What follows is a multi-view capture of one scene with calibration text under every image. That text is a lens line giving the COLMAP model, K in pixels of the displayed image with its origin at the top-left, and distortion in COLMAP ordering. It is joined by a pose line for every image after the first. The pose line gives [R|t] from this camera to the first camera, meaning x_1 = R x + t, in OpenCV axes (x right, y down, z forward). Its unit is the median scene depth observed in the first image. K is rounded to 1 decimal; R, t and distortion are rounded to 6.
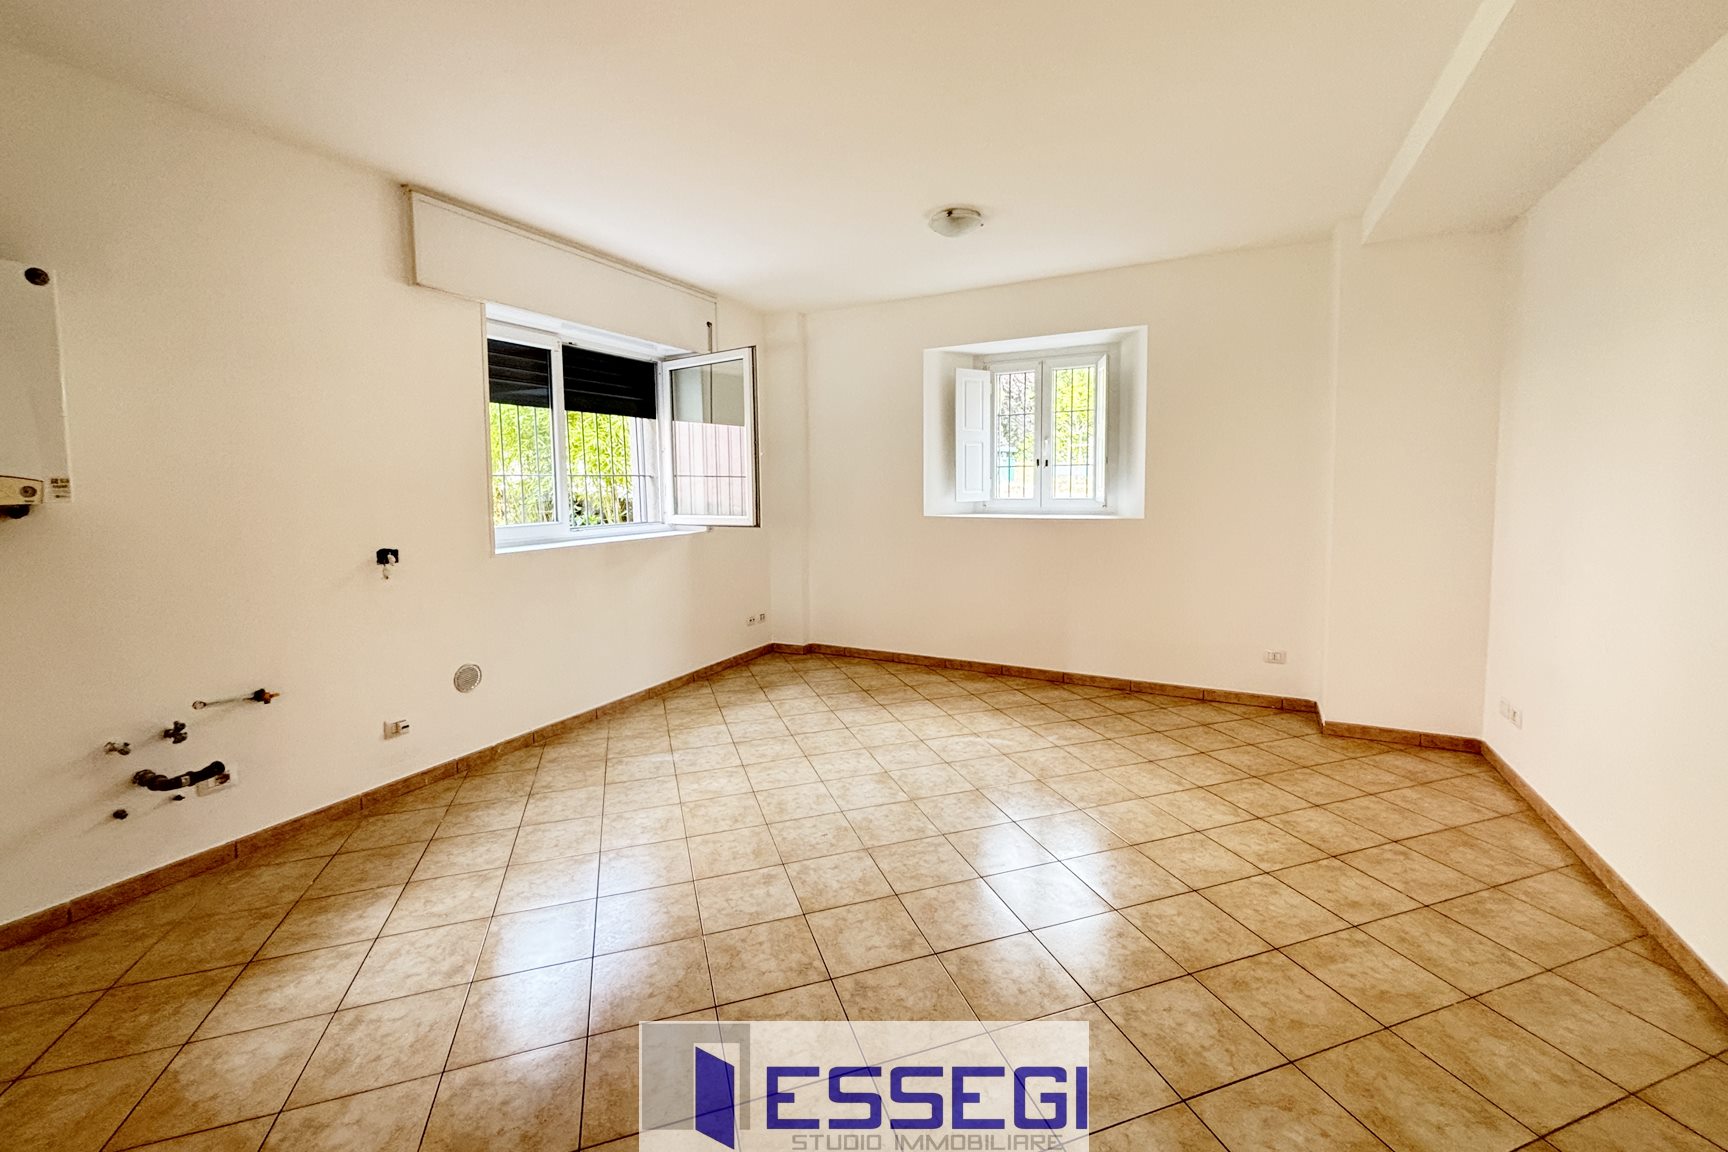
lens RADIAL K [[709.4, 0, 863.6], [0, 709.4, 530.3], [0, 0, 1]] dist [0.000647, 0.001128]
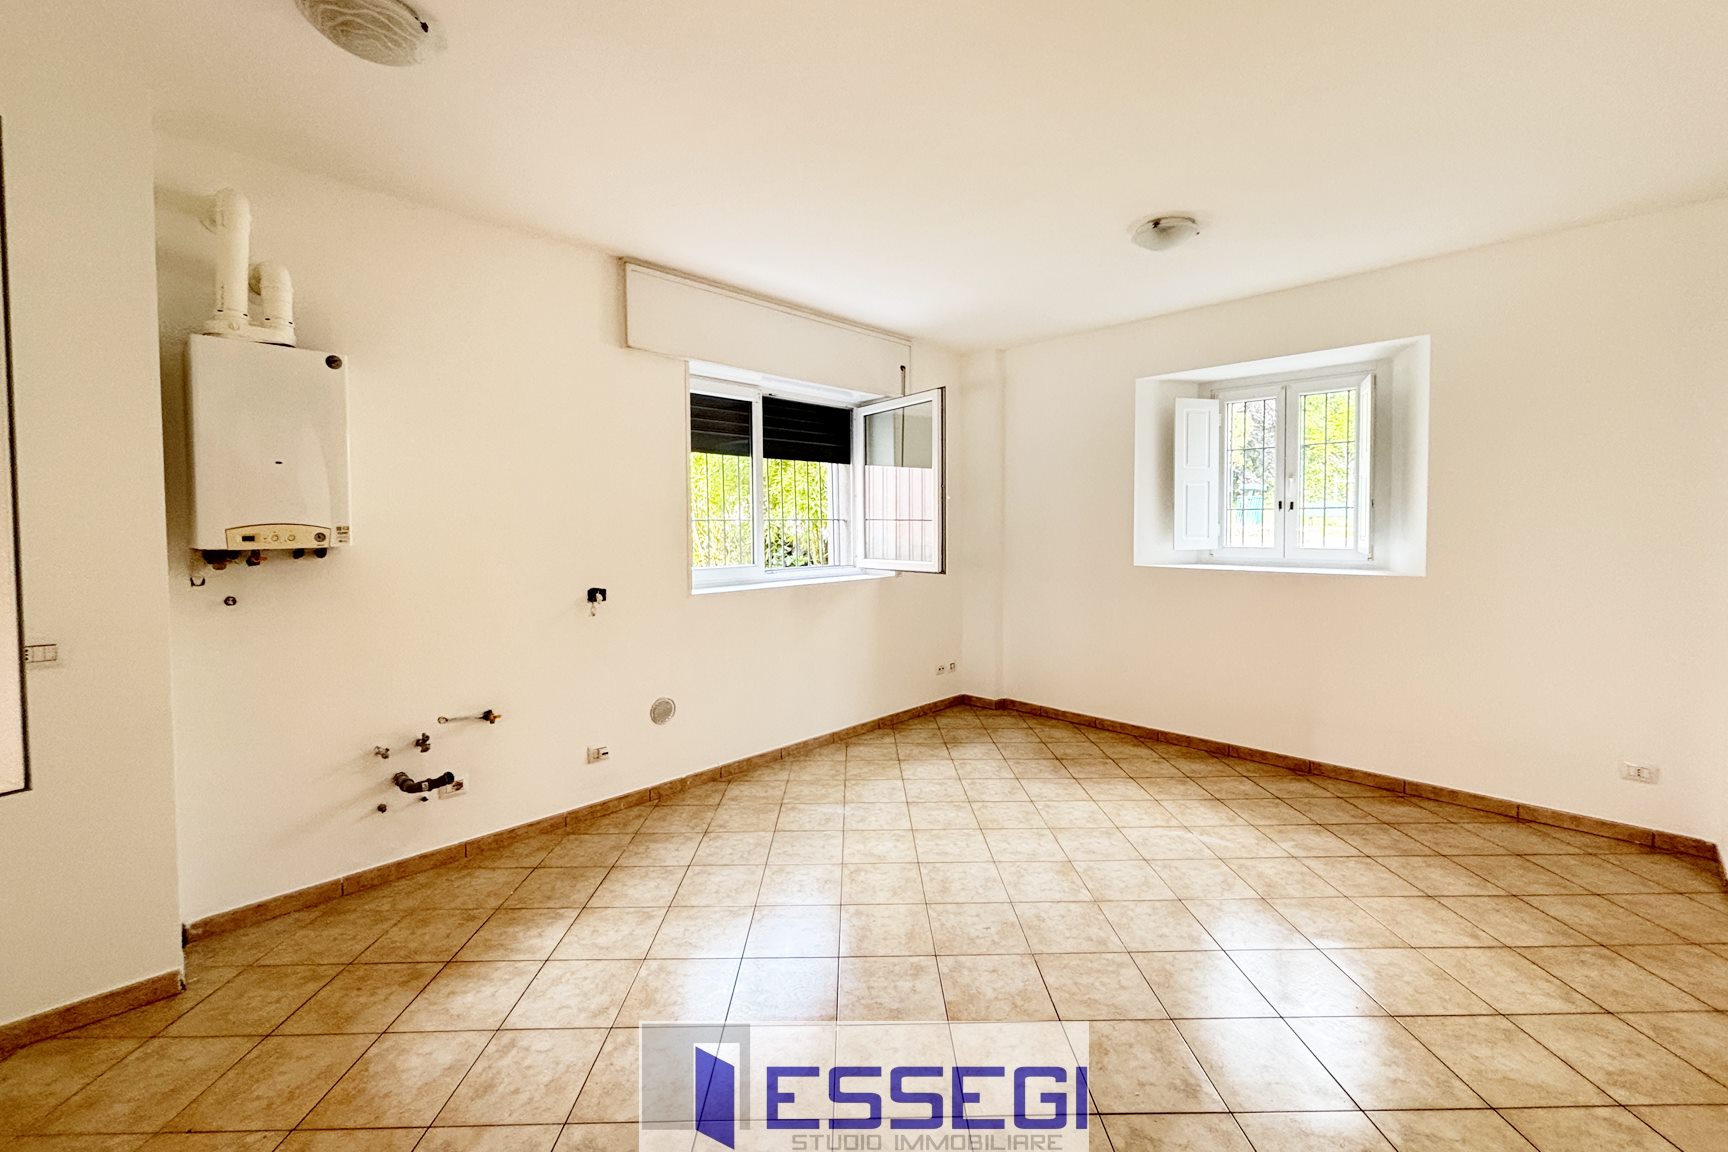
lens RADIAL K [[709.4, 0, 864.0], [0, 709.4, 547.0], [0, 0, 1]] dist [0.000647, 0.001128]
pose [[0.952700, 0.015739, -0.303505, 0.048112], [-0.025302, 0.999299, -0.027601, -0.015722], [0.302858, 0.033975, 0.952430, 0.070095]]
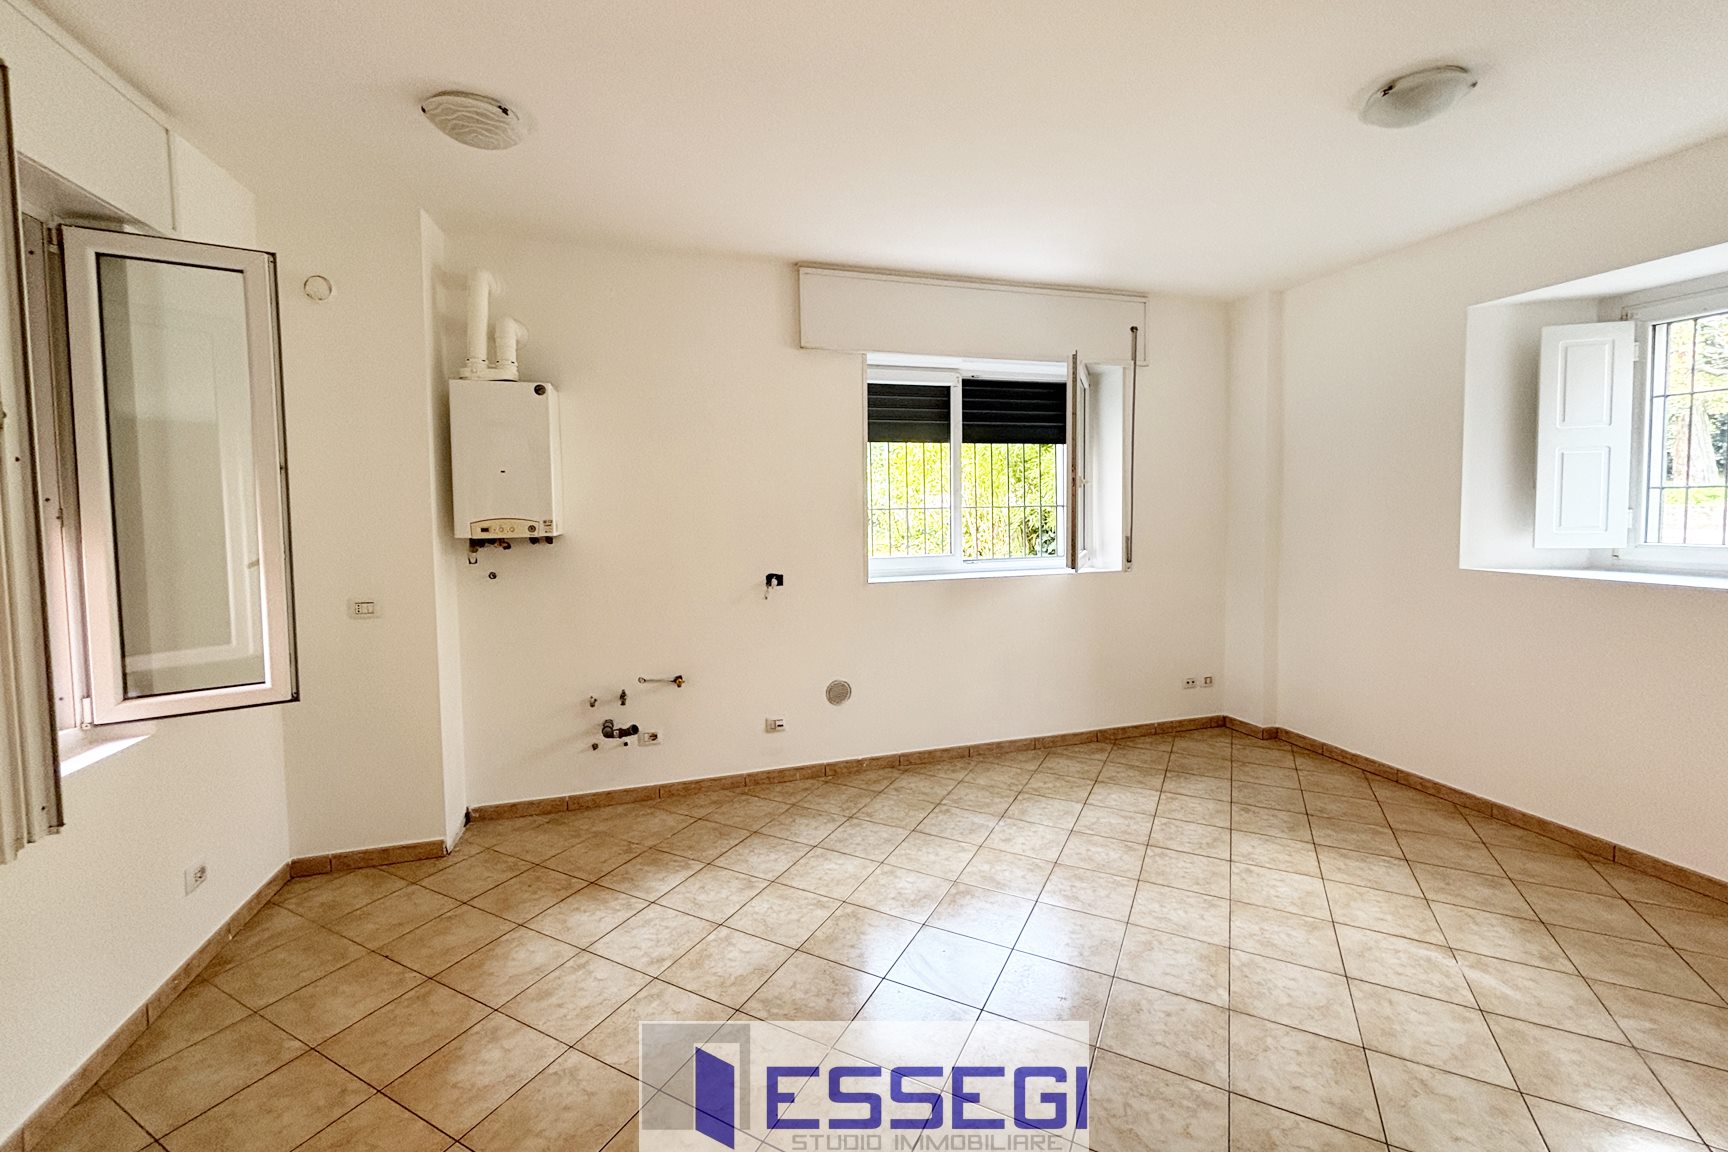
lens RADIAL K [[709.4, 0, 863.6], [0, 709.4, 542.2], [0, 0, 1]] dist [0.000647, 0.001128]
pose [[0.694430, 0.038373, -0.718537, 0.254820], [-0.043565, 0.998987, 0.011246, -0.042002], [0.718241, 0.023493, 0.695398, 0.250064]]
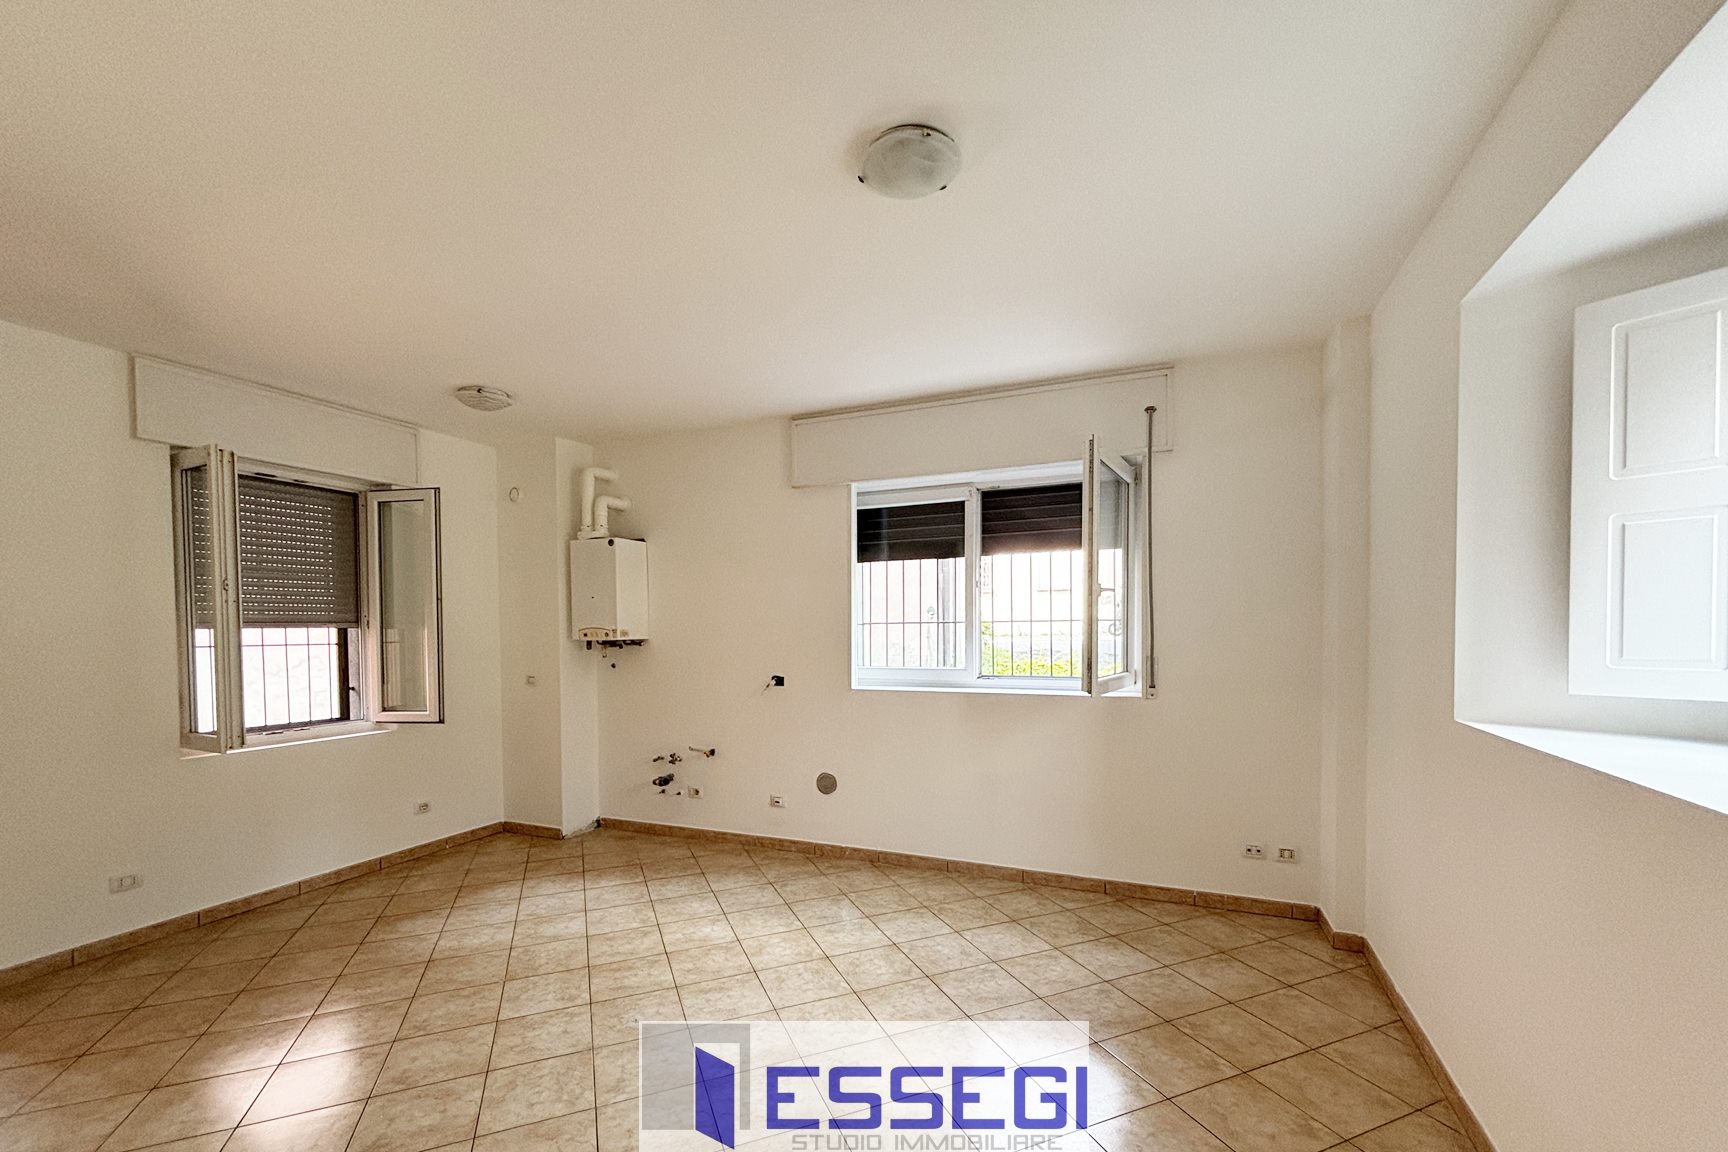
lens RADIAL K [[709.4, 0, 860.6], [0, 709.4, 640.6], [0, 0, 1]] dist [0.000647, 0.001128]
pose [[0.063300, 0.030266, -0.997536, 0.690115], [-0.060060, 0.997844, 0.026464, -0.083418], [0.996186, 0.058237, 0.064981, 0.955673]]
